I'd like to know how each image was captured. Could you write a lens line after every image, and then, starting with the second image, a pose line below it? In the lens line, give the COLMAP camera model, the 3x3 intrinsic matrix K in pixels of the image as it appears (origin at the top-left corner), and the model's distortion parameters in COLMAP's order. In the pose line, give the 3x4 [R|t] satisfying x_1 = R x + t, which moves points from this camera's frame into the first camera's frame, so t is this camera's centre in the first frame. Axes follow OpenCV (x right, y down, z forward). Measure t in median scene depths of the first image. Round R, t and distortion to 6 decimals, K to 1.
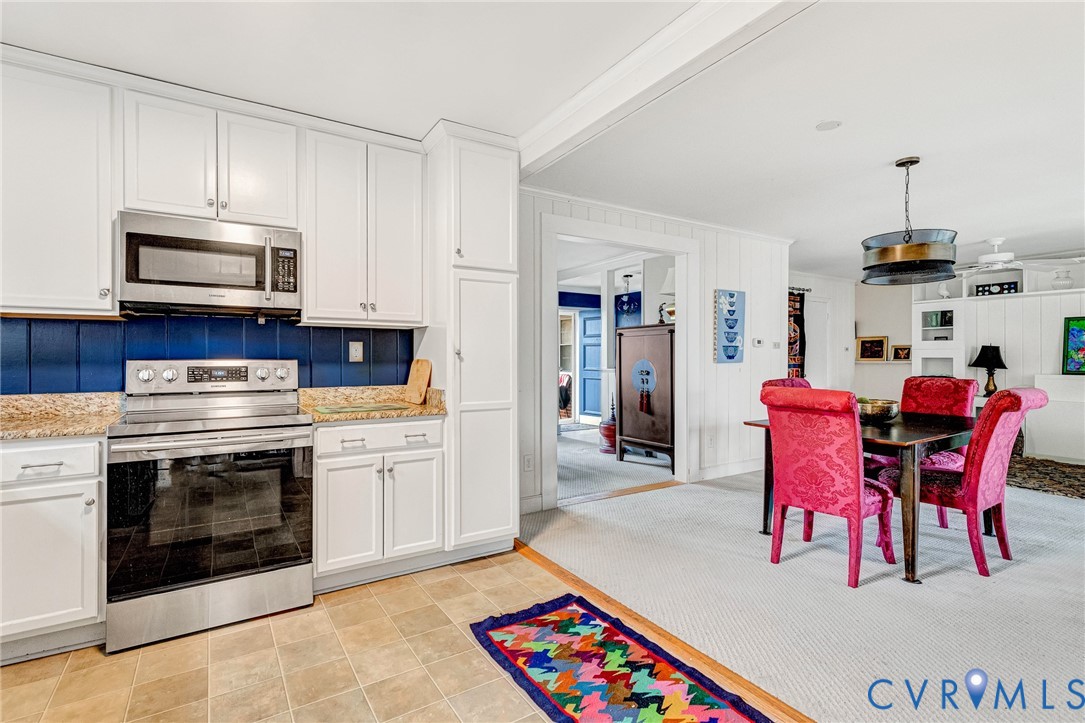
lens RADIAL K [[514.9, 0, 546.4], [0, 514.9, 354.9], [0, 0, 1]] dist [0.006382, -0.001325]
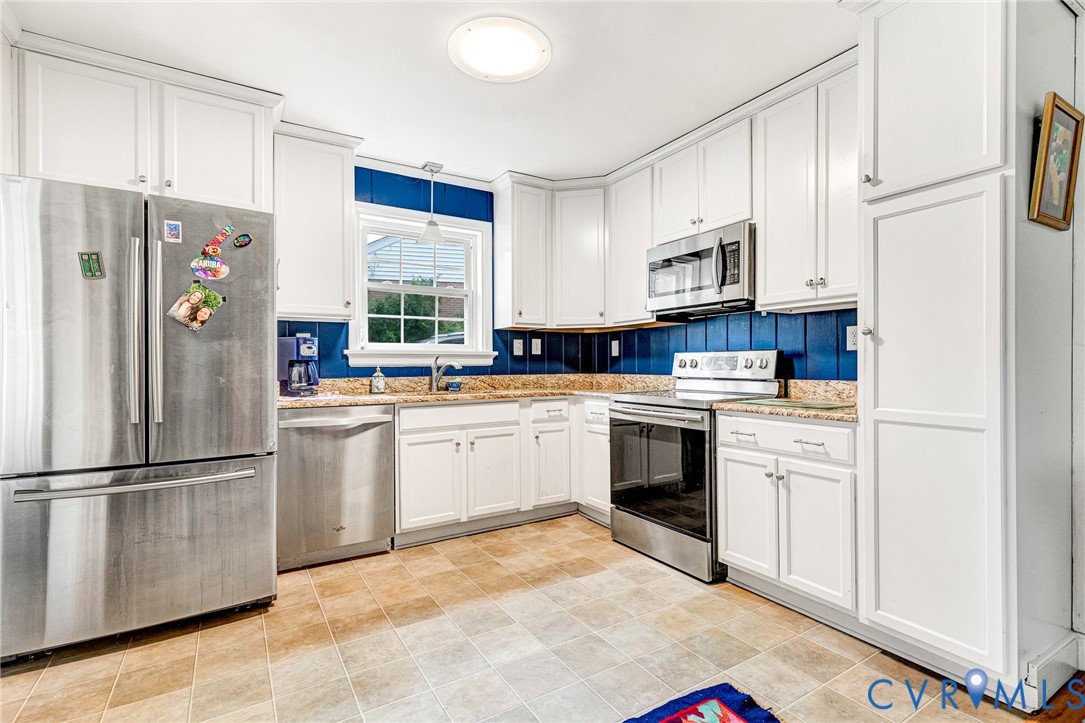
lens RADIAL K [[514.9, 0, 551.4], [0, 514.9, 362.6], [0, 0, 1]] dist [0.006382, -0.001325]
pose [[-0.027172, -0.003002, -0.999626, 0.548782], [0.011748, 0.999925, -0.003323, 0.035882], [0.999562, -0.011834, -0.027135, 0.661370]]
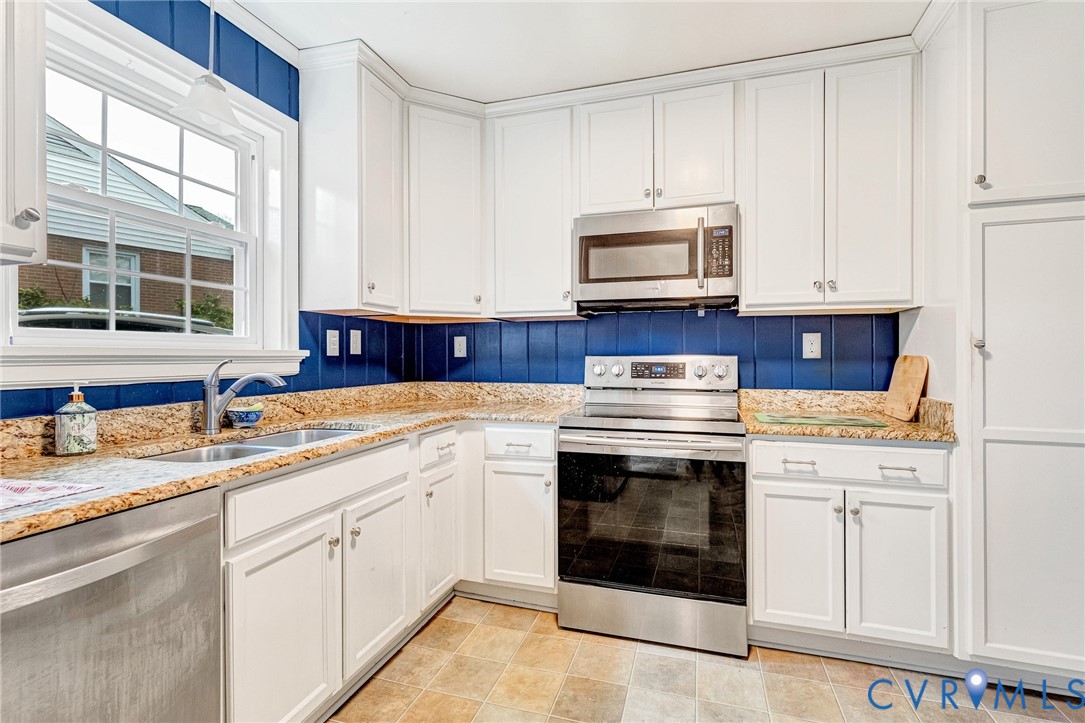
lens RADIAL K [[514.9, 0, 541.1], [0, 514.9, 354.8], [0, 0, 1]] dist [0.006382, -0.001325]
pose [[0.637001, 0.000369, -0.770863, -0.031702], [0.004402, 0.999982, 0.004116, 0.003076], [0.770850, -0.006016, 0.636988, 0.219595]]
